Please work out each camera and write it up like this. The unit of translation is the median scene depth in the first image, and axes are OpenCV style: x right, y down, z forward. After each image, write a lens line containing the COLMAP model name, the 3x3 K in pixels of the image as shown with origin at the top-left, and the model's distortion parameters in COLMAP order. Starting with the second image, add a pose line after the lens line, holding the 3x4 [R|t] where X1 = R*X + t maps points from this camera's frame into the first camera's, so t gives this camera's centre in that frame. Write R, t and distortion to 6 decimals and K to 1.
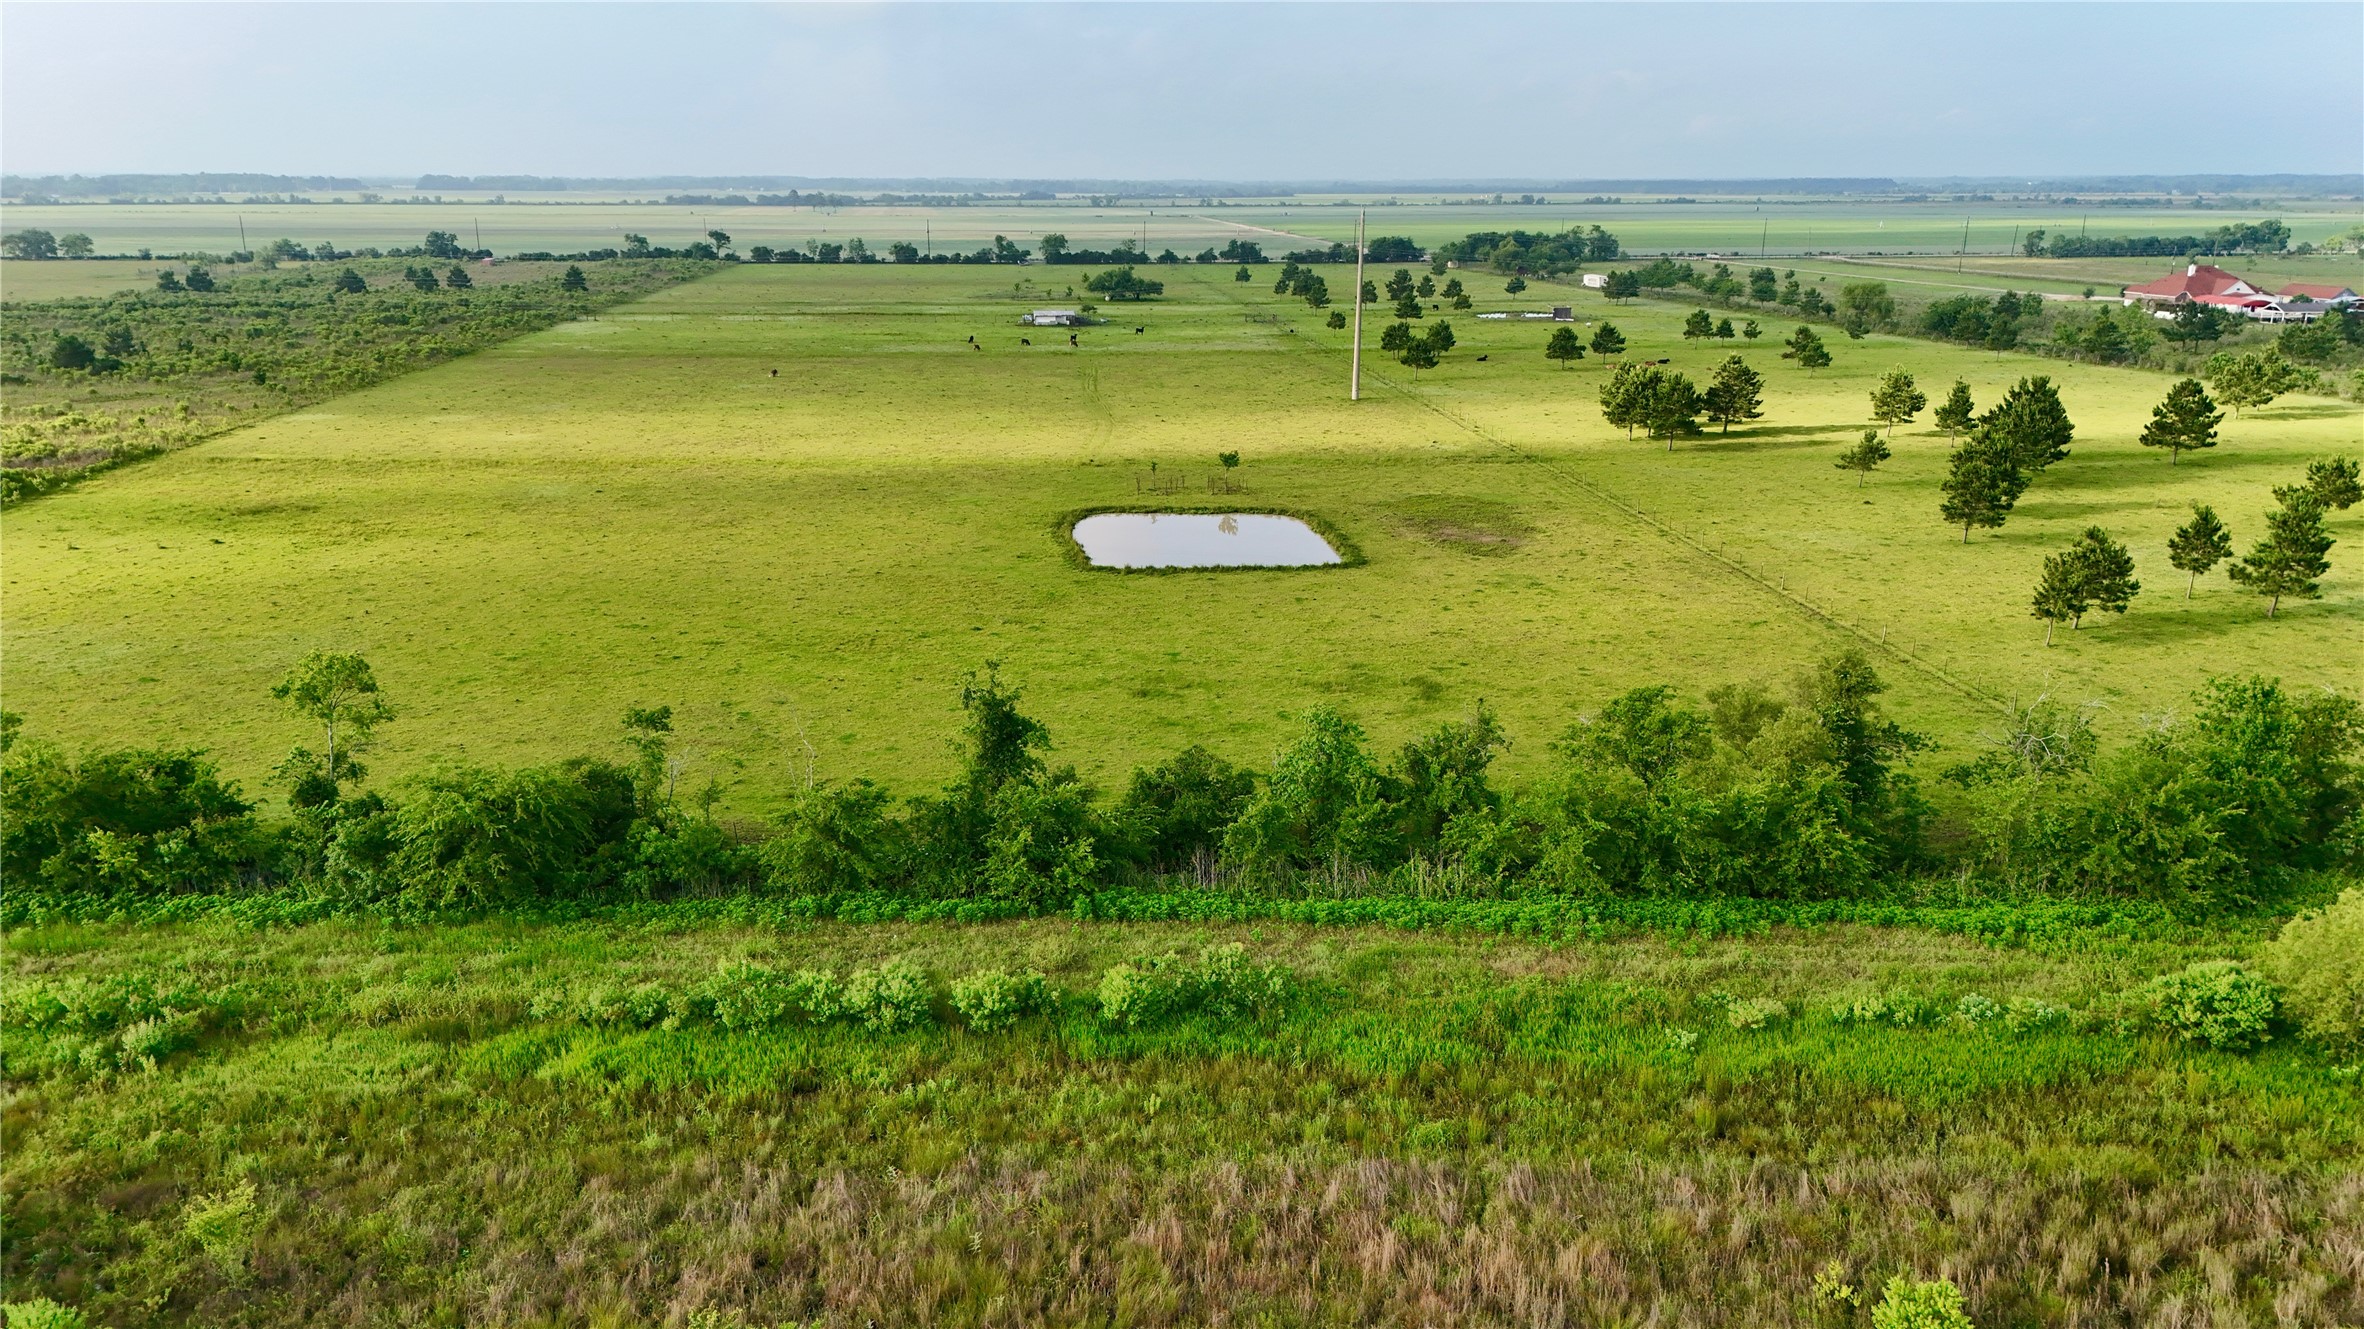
lens RADIAL K [[1738.8, 0, 1192.7], [0, 1738.8, 672.3], [0, 0, 1]] dist [0.059270, -0.052580]
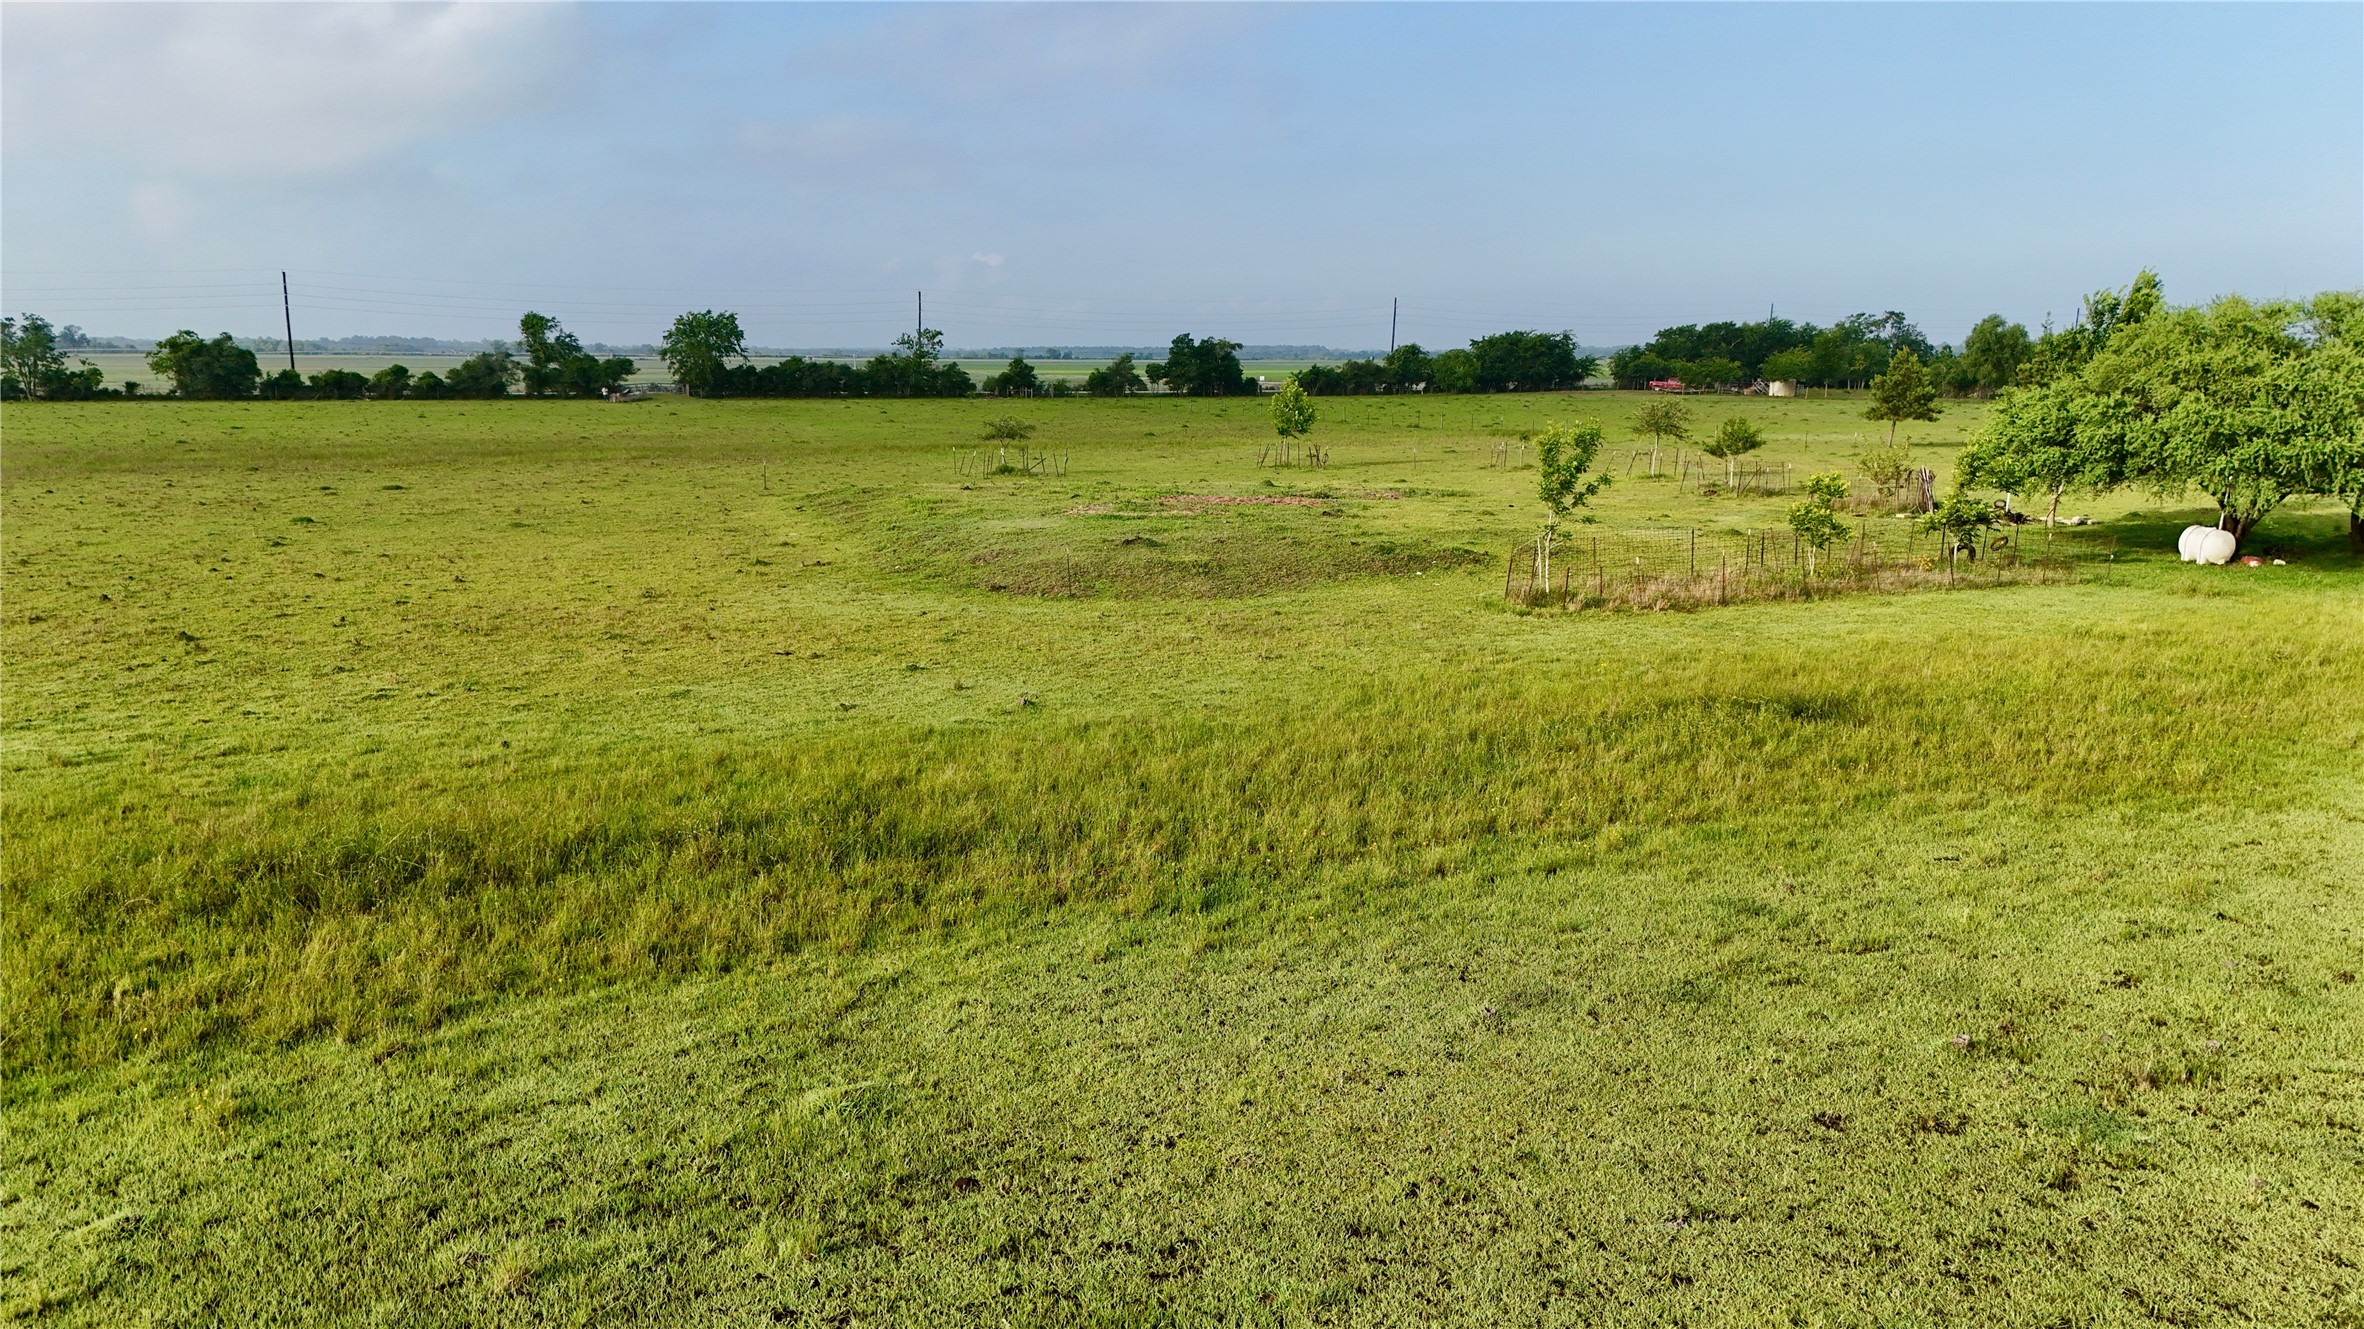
lens RADIAL K [[1738.8, 0, 1182.2], [0, 1738.8, 666.1], [0, 0, 1]] dist [0.059270, -0.052580]
pose [[0.946761, -0.055236, 0.317164, -0.472606], [0.083603, 0.993556, -0.076529, -0.678487], [-0.310893, 0.098970, 0.945278, 2.990272]]
